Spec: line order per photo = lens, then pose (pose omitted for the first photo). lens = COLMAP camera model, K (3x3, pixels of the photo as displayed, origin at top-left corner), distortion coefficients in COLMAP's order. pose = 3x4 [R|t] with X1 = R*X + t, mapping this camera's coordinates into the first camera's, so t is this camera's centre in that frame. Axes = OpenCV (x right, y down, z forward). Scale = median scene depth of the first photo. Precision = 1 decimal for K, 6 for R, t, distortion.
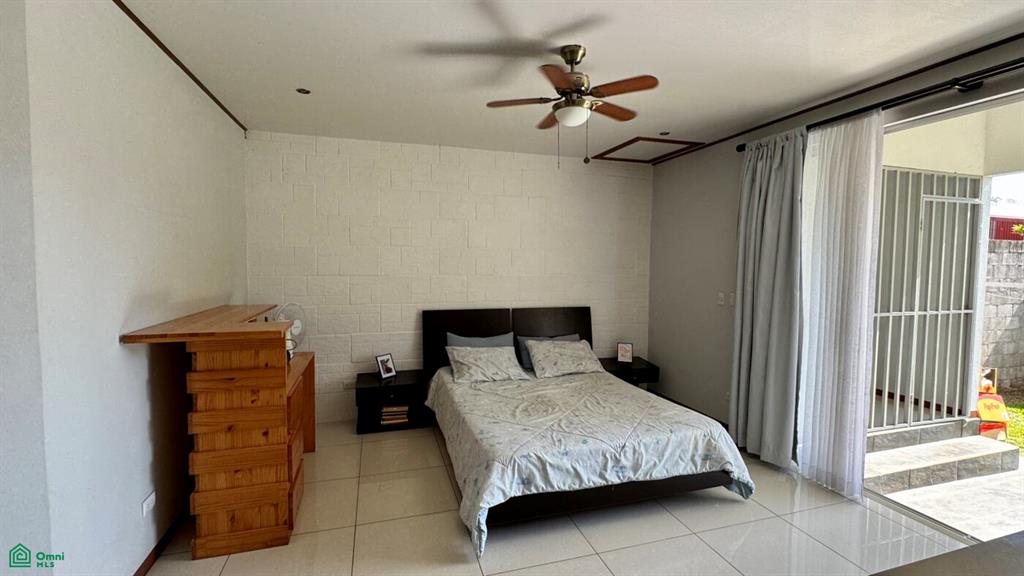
lens RADIAL K [[442.6, 0, 511.0], [0, 442.6, 287.9], [0, 0, 1]] dist [-0.003499, -0.000108]
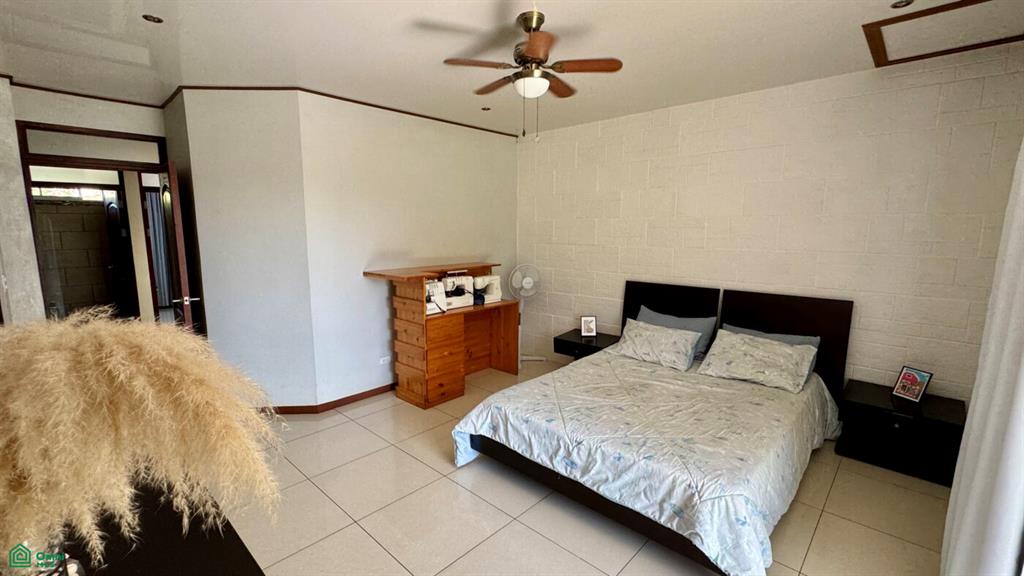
lens RADIAL K [[442.6, 0, 511.2], [0, 442.6, 290.1], [0, 0, 1]] dist [-0.003499, -0.000108]
pose [[0.496804, 0.114162, -0.860321, 0.894278], [-0.043043, 0.993332, 0.106957, -0.040985], [0.866795, -0.016105, 0.498405, 0.416866]]
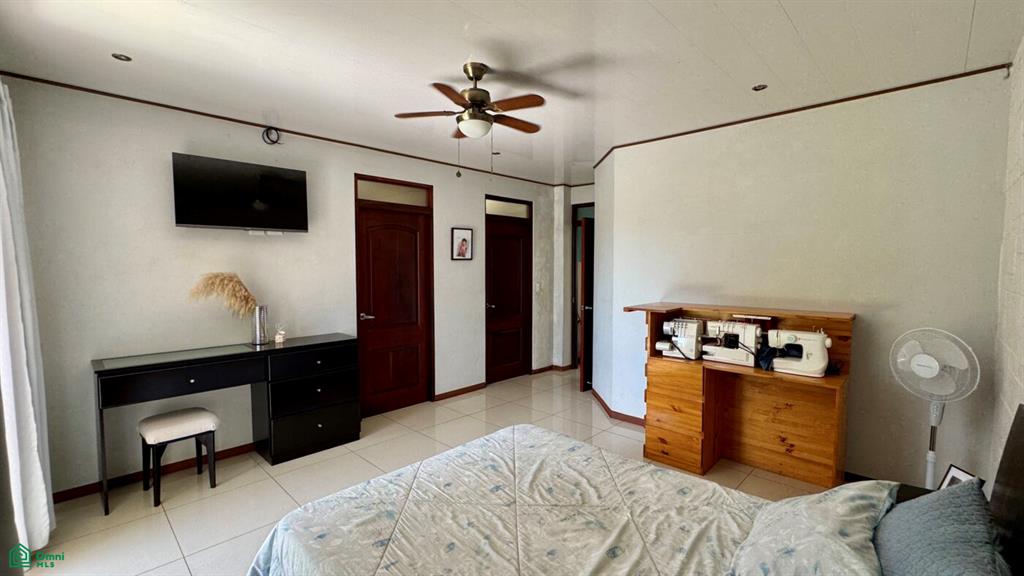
lens RADIAL K [[442.6, 0, 508.2], [0, 442.6, 291.9], [0, 0, 1]] dist [-0.003499, -0.000108]
pose [[-0.880164, 0.021560, -0.474181, 0.516006], [-0.034188, 0.993494, 0.108632, -0.099380], [0.473438, 0.111826, -0.873700, 1.783367]]
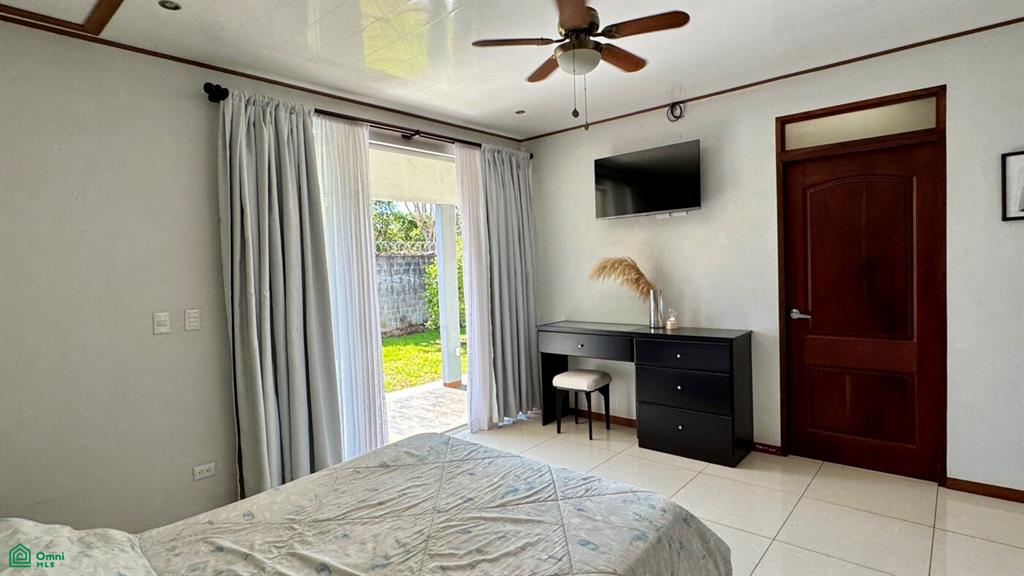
lens RADIAL K [[517.1, 0, 510.5], [0, 517.1, 289.3], [0, 0, 1]] dist [-0.000070, 0.001237]
pose [[-0.521809, -0.027977, 0.852604, -0.540191], [0.085533, 0.992710, 0.084923, -0.058881], [-0.848764, 0.117239, -0.515612, 1.454106]]
